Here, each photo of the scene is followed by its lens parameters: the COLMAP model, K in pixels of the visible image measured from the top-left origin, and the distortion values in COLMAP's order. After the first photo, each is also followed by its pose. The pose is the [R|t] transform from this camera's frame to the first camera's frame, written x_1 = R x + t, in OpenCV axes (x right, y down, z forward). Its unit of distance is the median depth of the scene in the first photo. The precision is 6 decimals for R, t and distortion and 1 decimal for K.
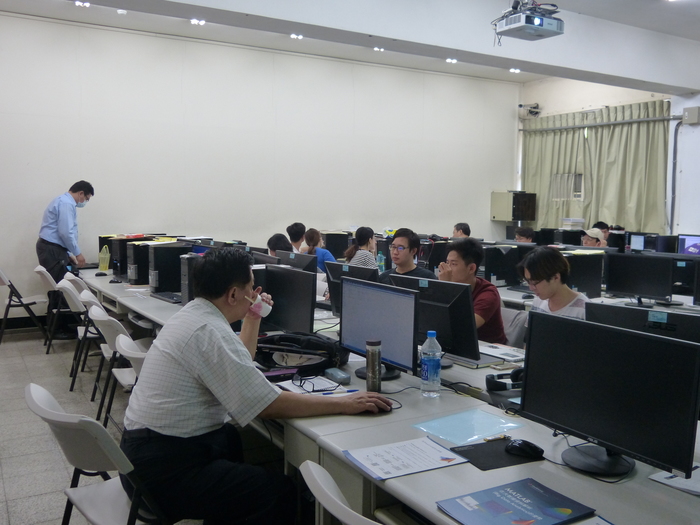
lens RADIAL K [[670.1, 0, 356.2], [0, 670.1, 263.8], [0, 0, 1]] dist [-0.014699, 0.000000]
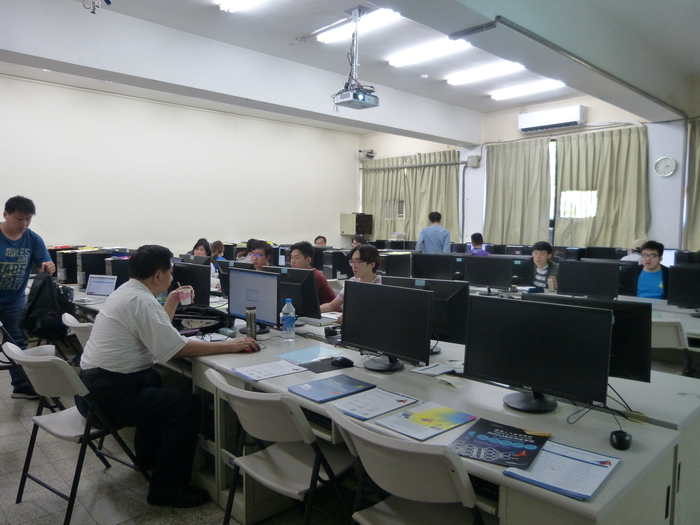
lens RADIAL K [[529.8, 0, 351.4], [0, 529.8, 261.7], [0, 0, 1]] dist [-0.019944, 0.027365]
pose [[0.978641, -0.016645, 0.204899, 0.002412], [0.020526, 0.999648, -0.016828, 0.021740], [-0.204547, 0.020674, 0.978638, -0.137557]]
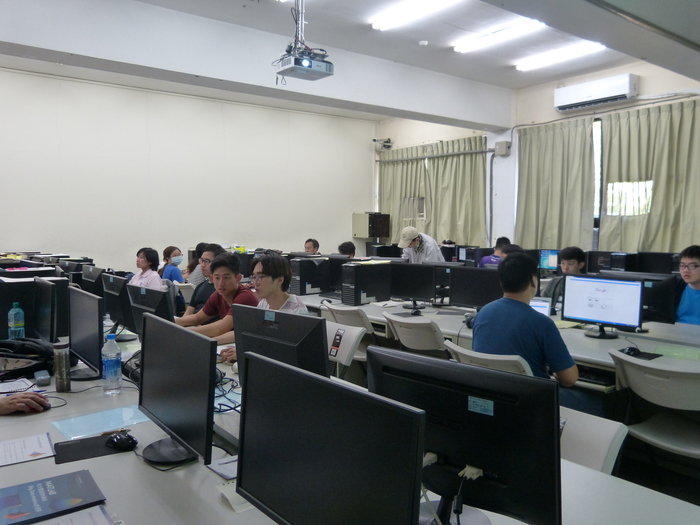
lens RADIAL K [[571.2, 0, 353.9], [0, 571.2, 261.3], [0, 0, 1]] dist [-0.018255, 0.022638]
pose [[0.994492, -0.015889, 0.103606, 0.239324], [0.018761, 0.999465, -0.026806, 0.008169], [-0.103125, 0.028602, 0.994257, 0.017331]]
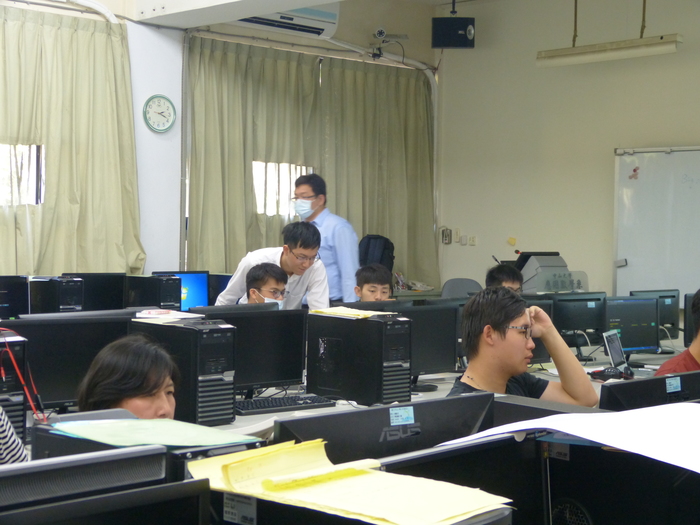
lens RADIAL K [[1268.0, 0, 349.4], [0, 1268.0, 263.1], [0, 0, 1]] dist [0.086000, 0.000000]
pose [[-0.196705, -0.033979, 0.979874, -0.785181], [0.068300, 0.996497, 0.048266, -0.123083], [-0.978081, 0.076419, -0.193695, 1.414749]]
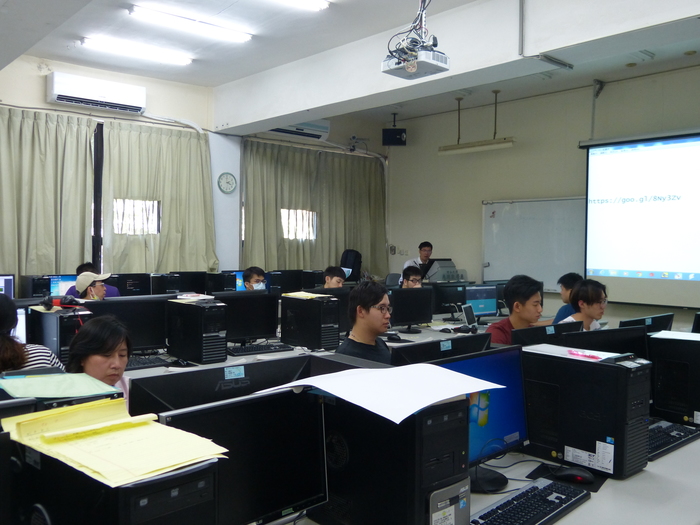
lens RADIAL K [[670.1, 0, 351.1], [0, 670.1, 259.8], [0, 0, 1]] dist [-0.014699, 0.000000]
pose [[-0.167617, -0.026926, 0.985484, -0.688543], [0.073206, 0.996527, 0.039679, -0.113120], [-0.983130, 0.078795, -0.165064, 1.281720]]
